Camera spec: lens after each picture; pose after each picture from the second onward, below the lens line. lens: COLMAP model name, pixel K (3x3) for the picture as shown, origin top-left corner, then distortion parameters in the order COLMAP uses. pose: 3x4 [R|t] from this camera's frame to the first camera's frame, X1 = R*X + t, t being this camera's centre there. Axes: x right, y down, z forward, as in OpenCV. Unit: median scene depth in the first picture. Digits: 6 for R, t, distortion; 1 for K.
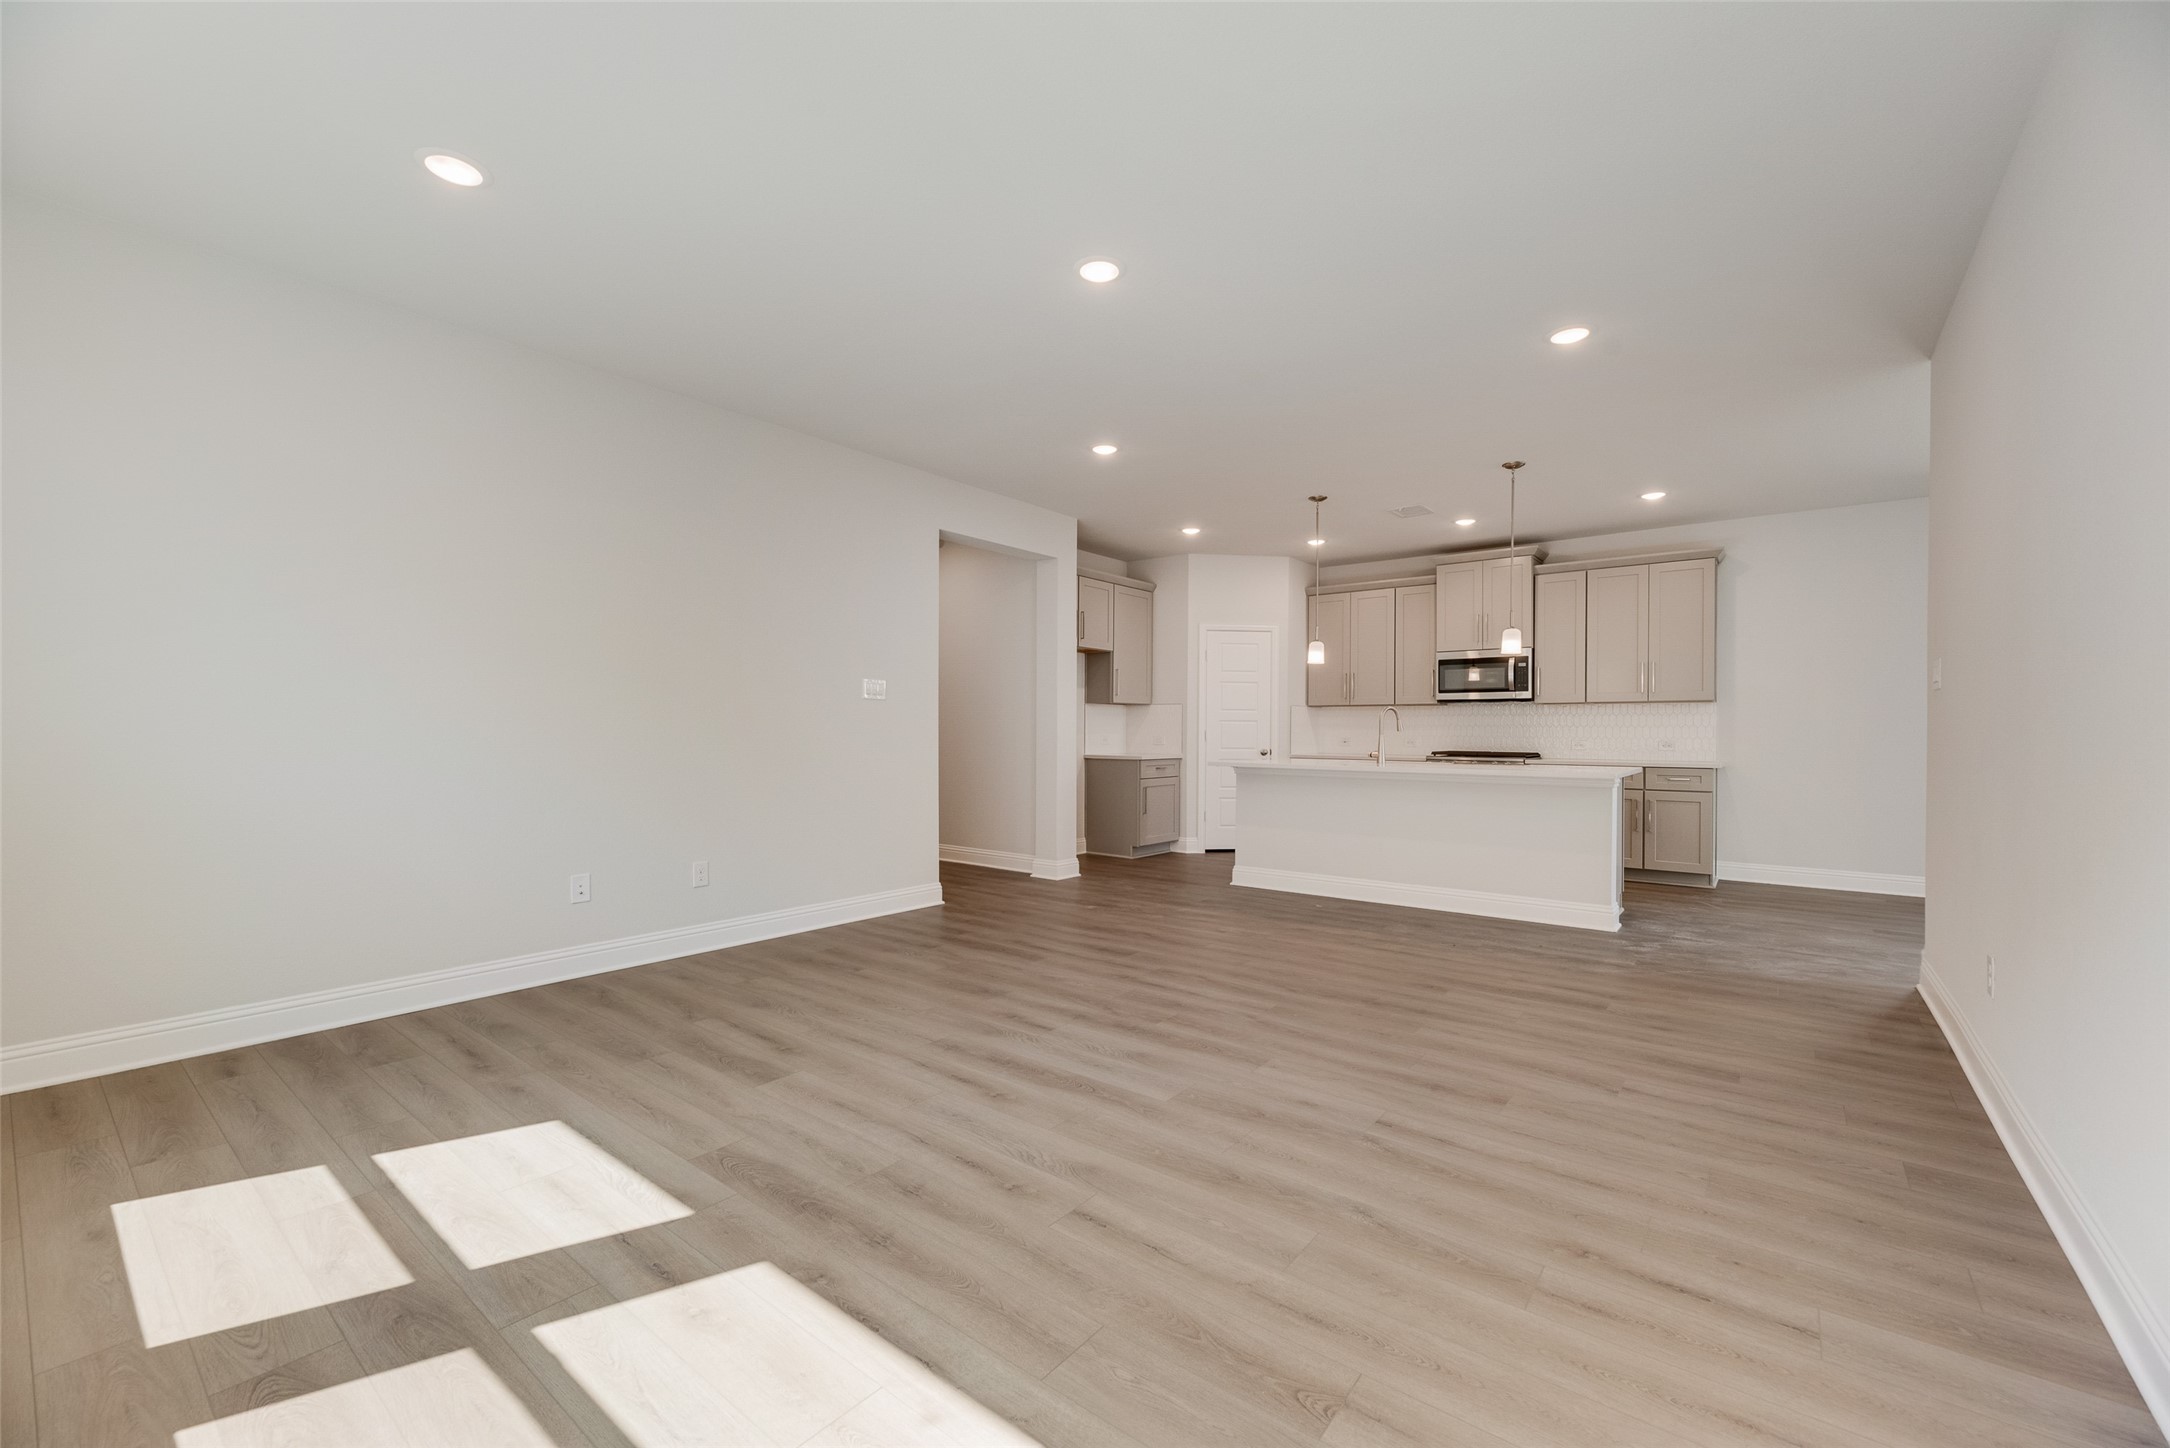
lens RADIAL K [[877.5, 0, 1088.4], [0, 877.5, 732.3], [0, 0, 1]] dist [-0.000571, -0.000195]
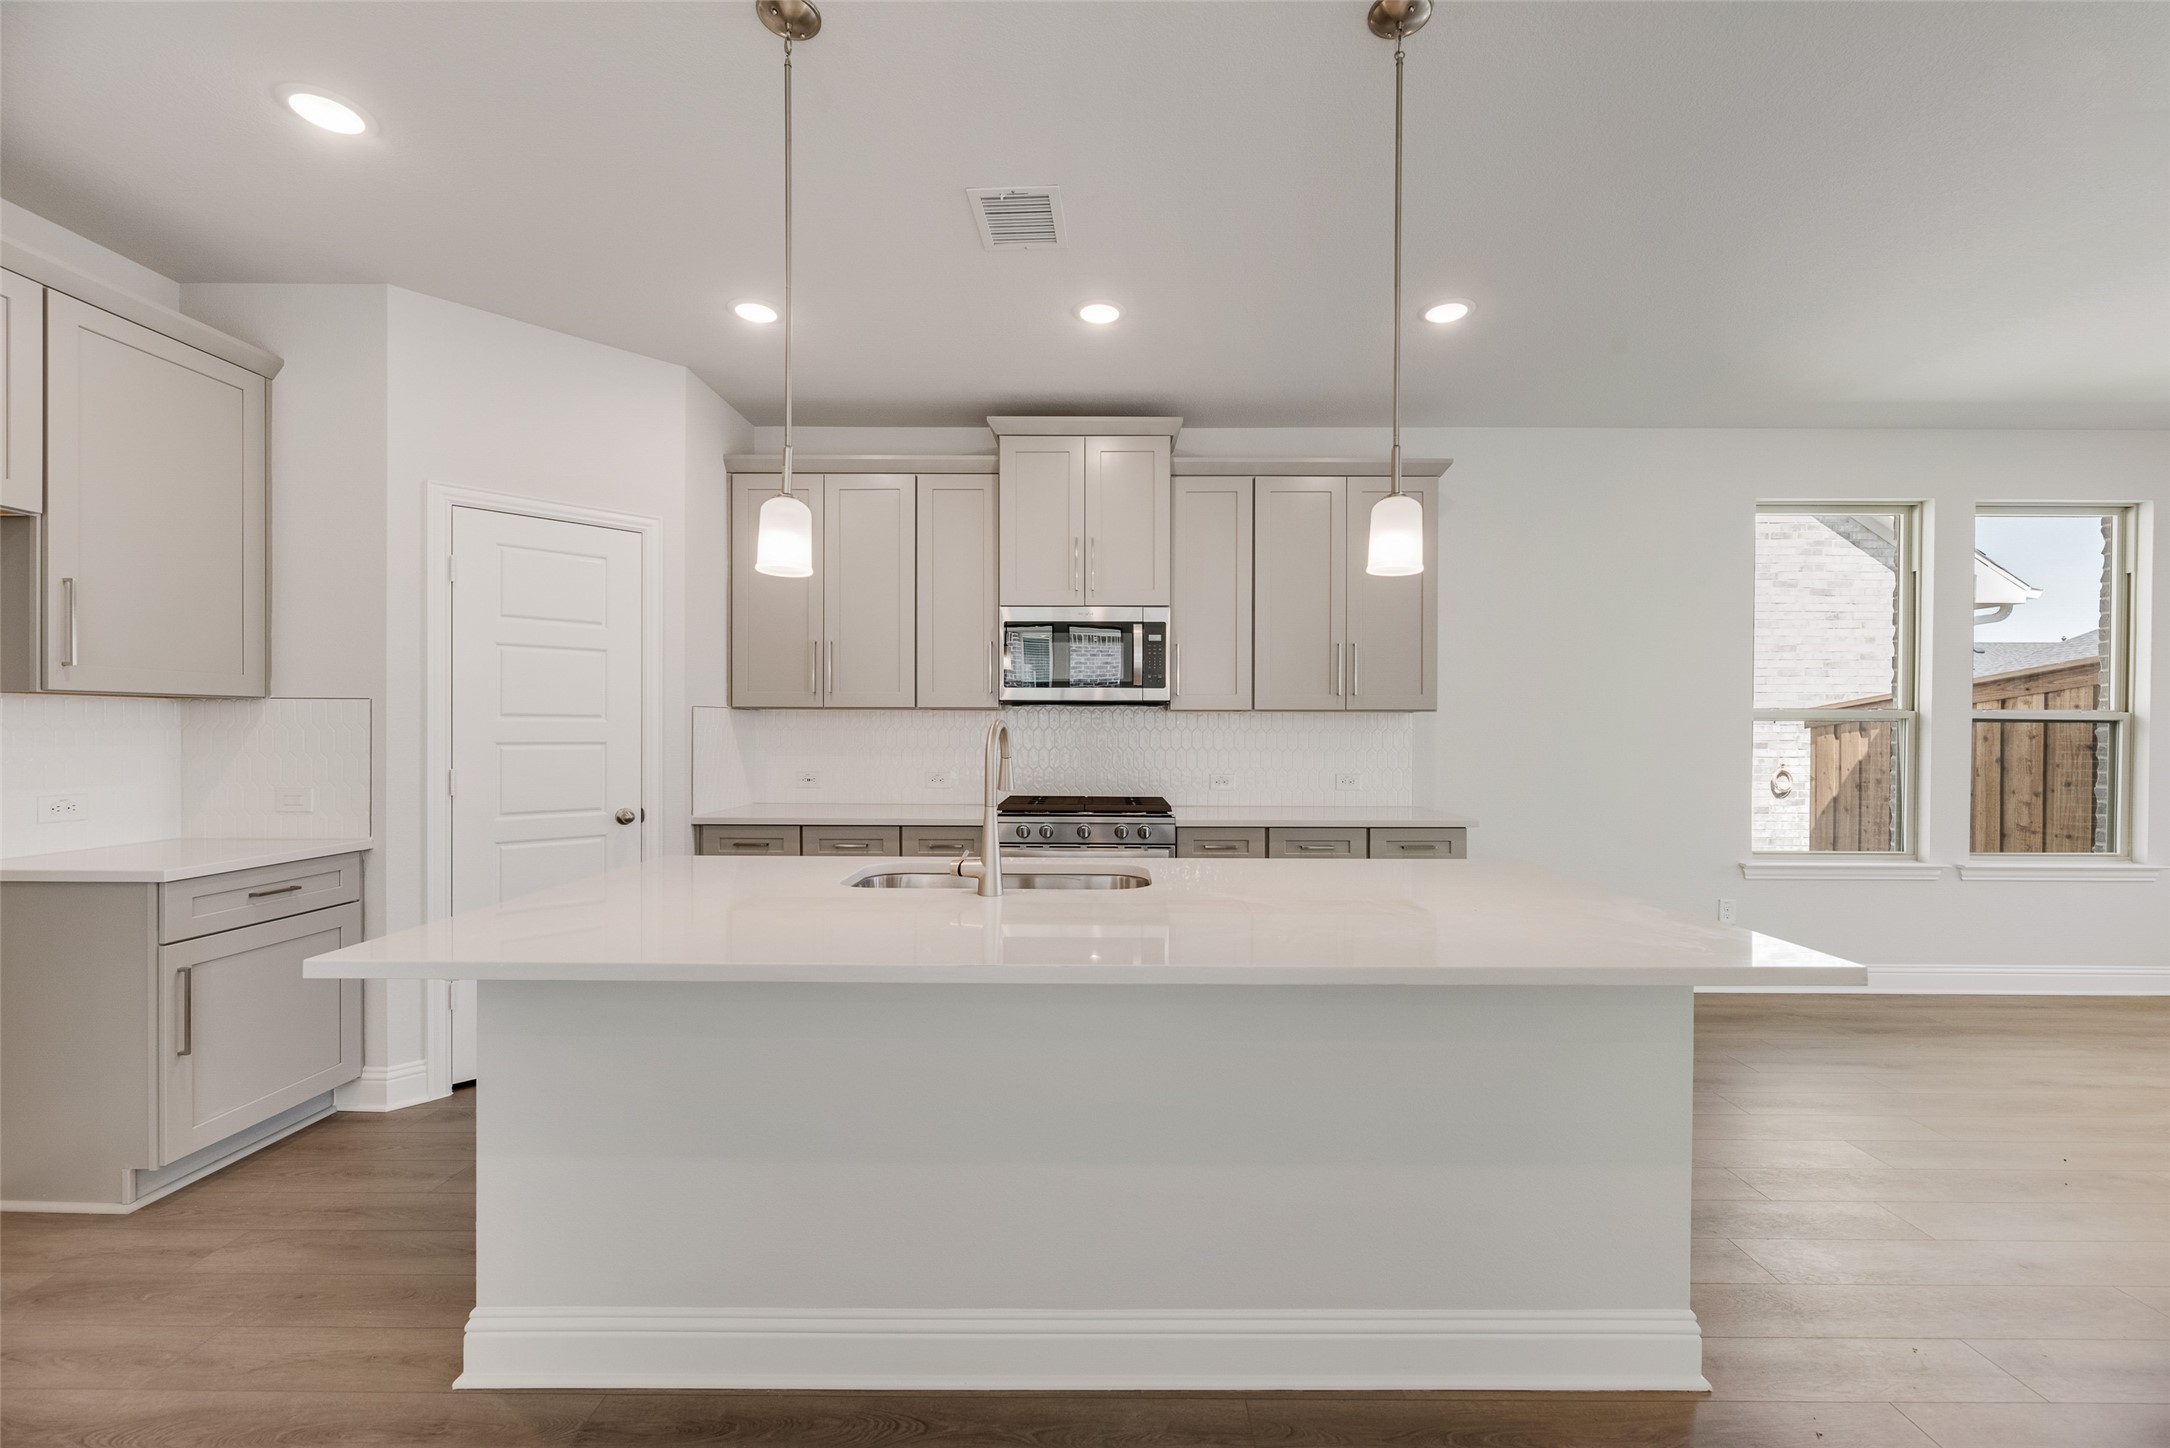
lens RADIAL K [[874.9, 0, 1101.6], [0, 874.9, 735.2], [0, 0, 1]] dist [-0.001398, -0.000088]
pose [[0.787824, -0.006862, 0.615863, 0.137090], [0.001700, 0.999958, 0.008966, -0.022475], [-0.615899, -0.006017, 0.787802, 0.594753]]
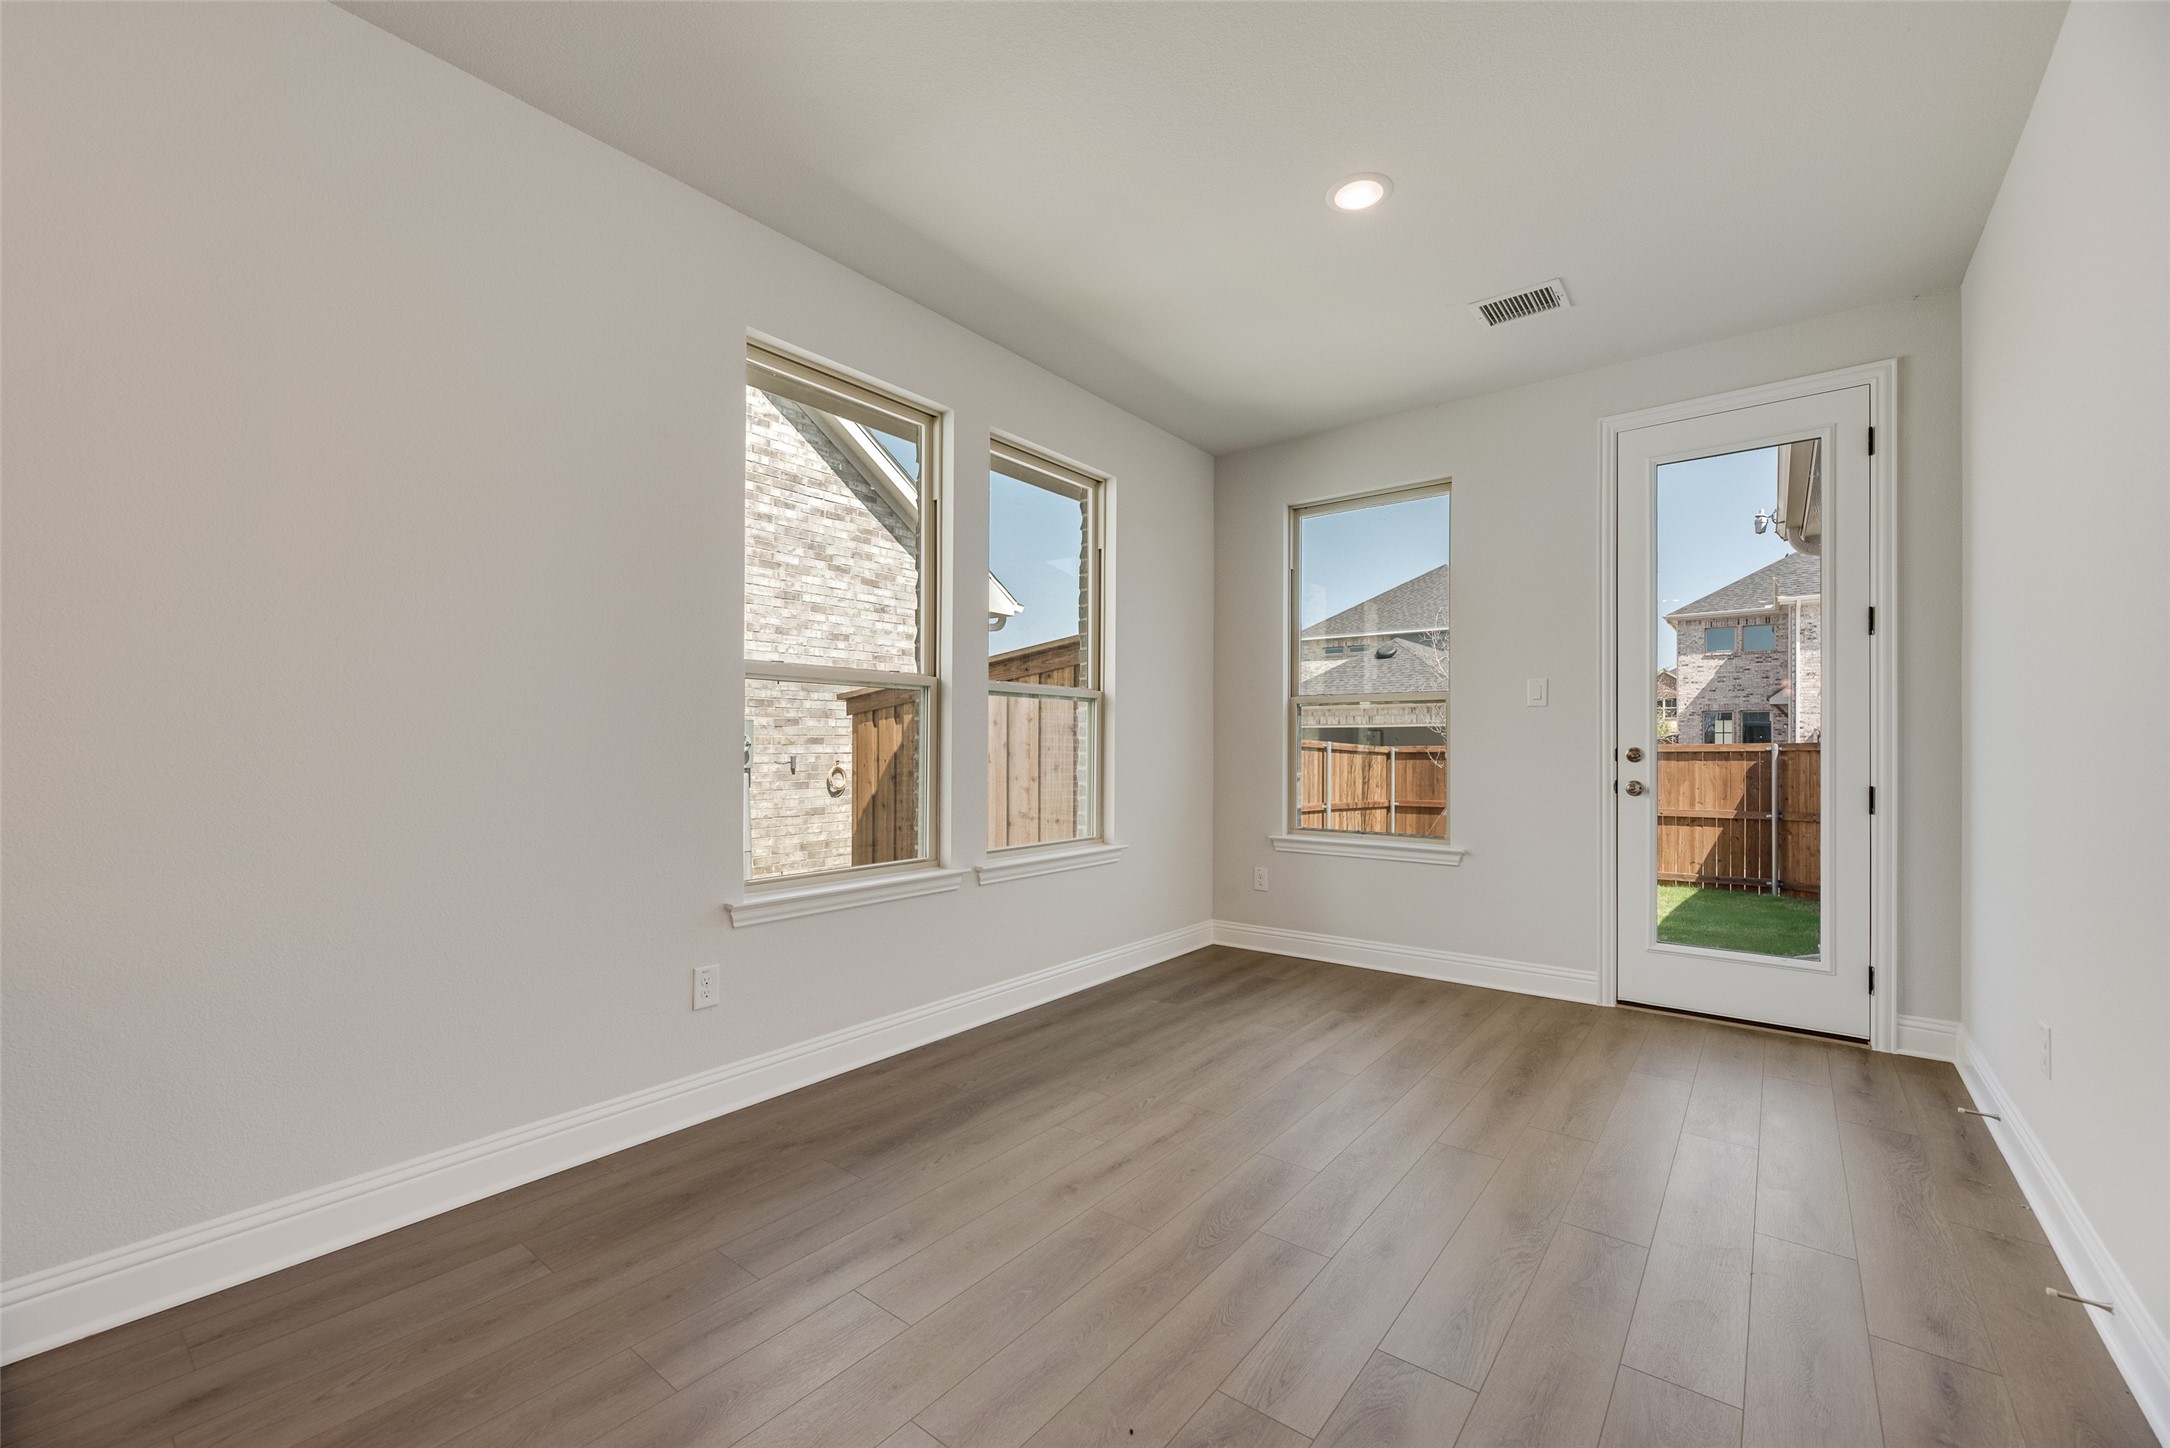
lens RADIAL K [[877.5, 0, 1088.4], [0, 877.5, 732.3], [0, 0, 1]] dist [-0.000571, -0.000195]
pose [[-0.002519, 0.007363, 0.999970, 0.468806], [-0.000209, 0.999973, -0.007364, 0.000516], [-0.999997, -0.000227, -0.002517, 0.642130]]
